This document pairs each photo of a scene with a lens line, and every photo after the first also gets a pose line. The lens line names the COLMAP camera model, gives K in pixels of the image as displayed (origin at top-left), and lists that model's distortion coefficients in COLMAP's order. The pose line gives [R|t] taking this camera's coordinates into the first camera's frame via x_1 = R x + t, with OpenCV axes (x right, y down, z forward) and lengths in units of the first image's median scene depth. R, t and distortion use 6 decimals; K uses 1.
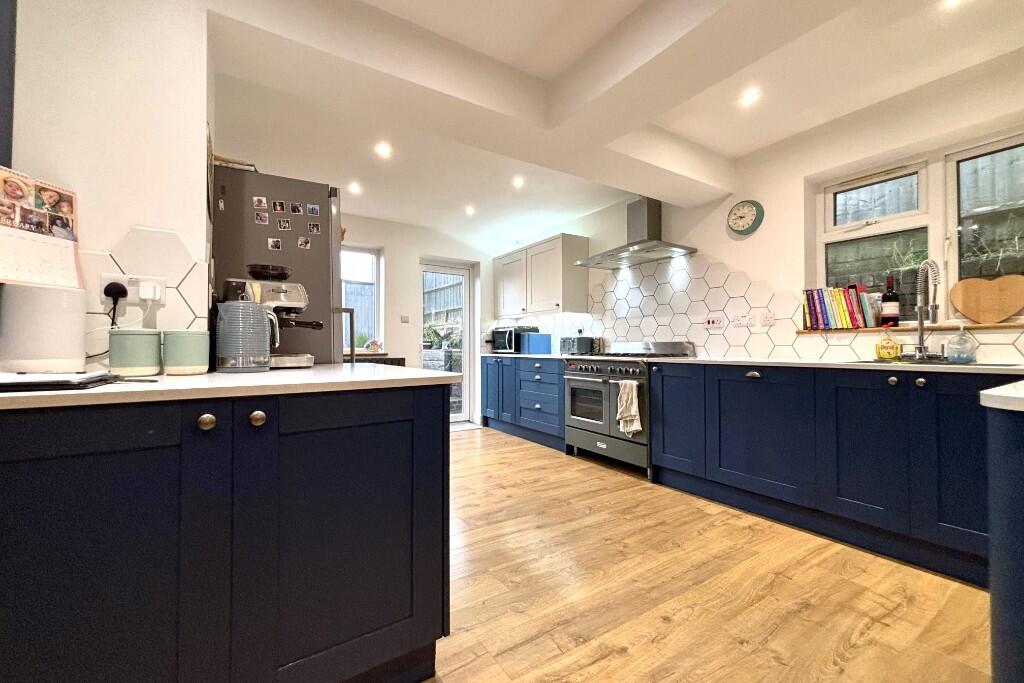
lens RADIAL K [[421.7, 0, 512.0], [0, 421.7, 341.5], [0, 0, 1]] dist [0.009479, -0.000490]
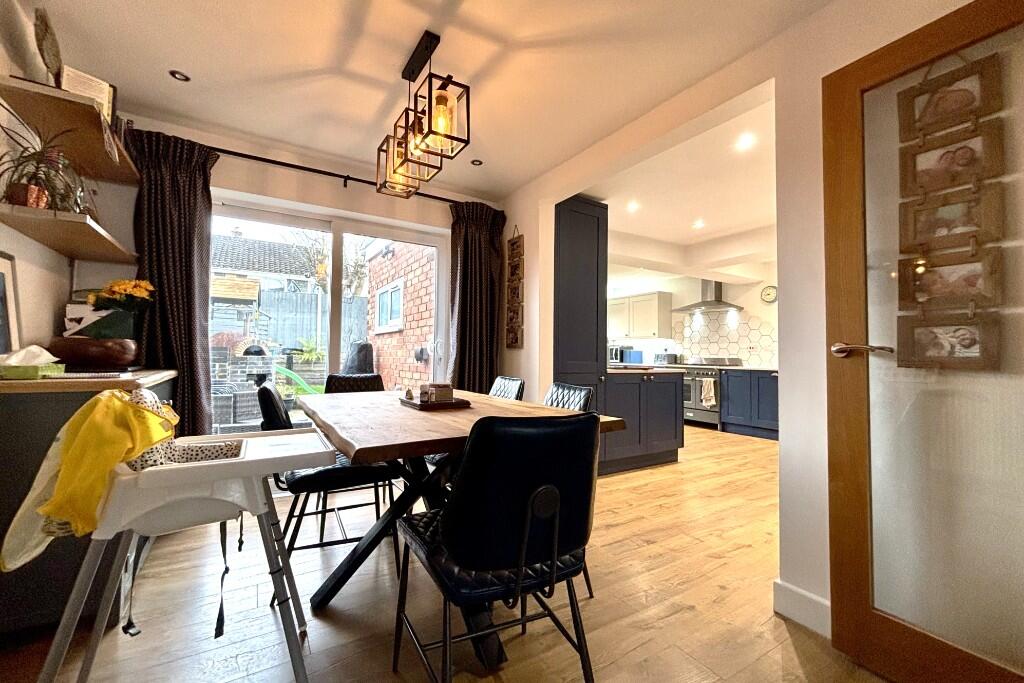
lens RADIAL K [[421.7, 0, 512.0], [0, 421.7, 341.5], [0, 0, 1]] dist [0.009479, -0.000490]
pose [[0.999107, 0.012491, -0.040369, -0.578934], [-0.013220, 0.999753, -0.017839, -0.031829], [0.040136, 0.018357, 0.999026, -1.027259]]
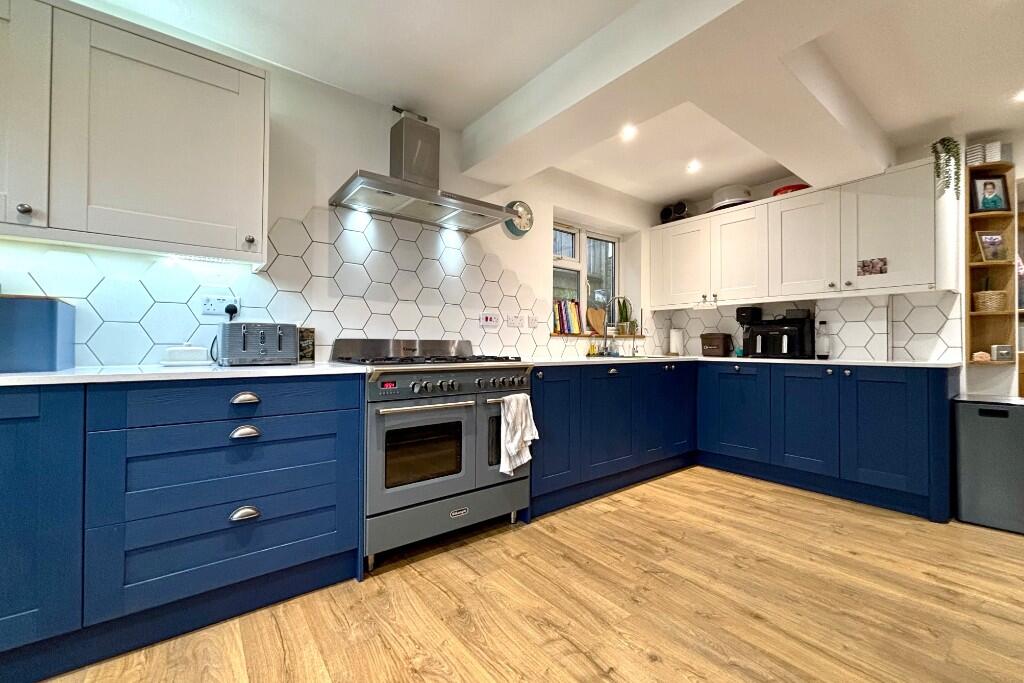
lens RADIAL K [[421.7, 0, 512.0], [0, 421.7, 341.5], [0, 0, 1]] dist [0.009479, -0.000490]
pose [[-0.098296, 0.012462, 0.995079, -0.472485], [-0.016219, 0.999769, -0.014123, 0.014561], [-0.995025, -0.017527, -0.098072, 1.203313]]
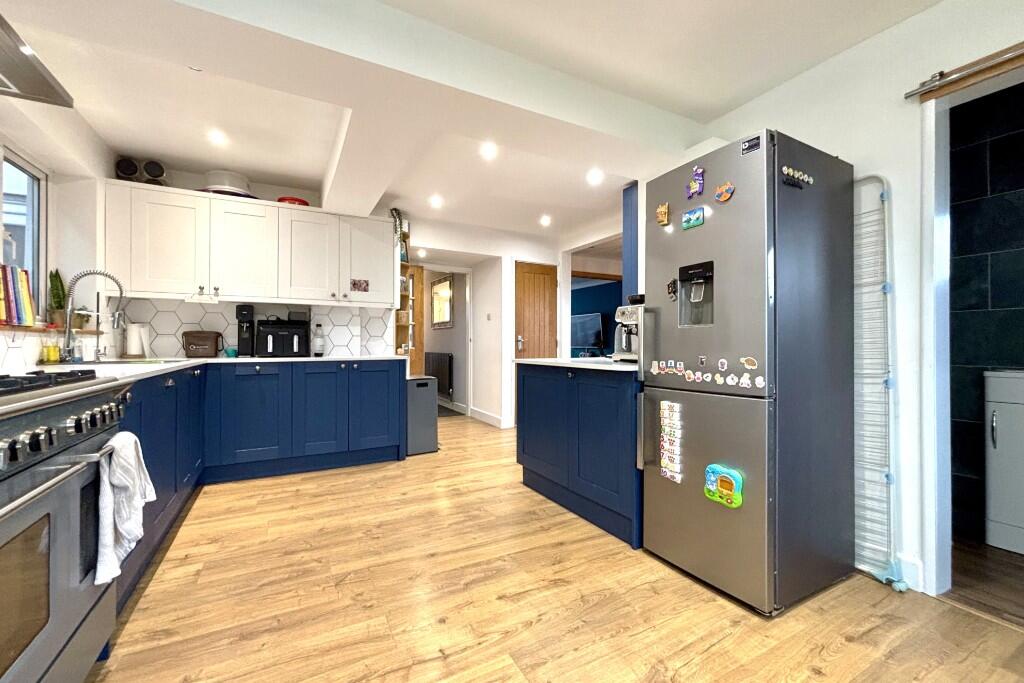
lens RADIAL K [[421.7, 0, 512.0], [0, 421.7, 341.5], [0, 0, 1]] dist [0.009479, -0.000490]
pose [[-0.996857, 0.003298, 0.079152, -0.140430], [0.001674, 0.999787, -0.020570, 0.013535], [-0.079203, -0.020373, -0.996650, 1.537378]]
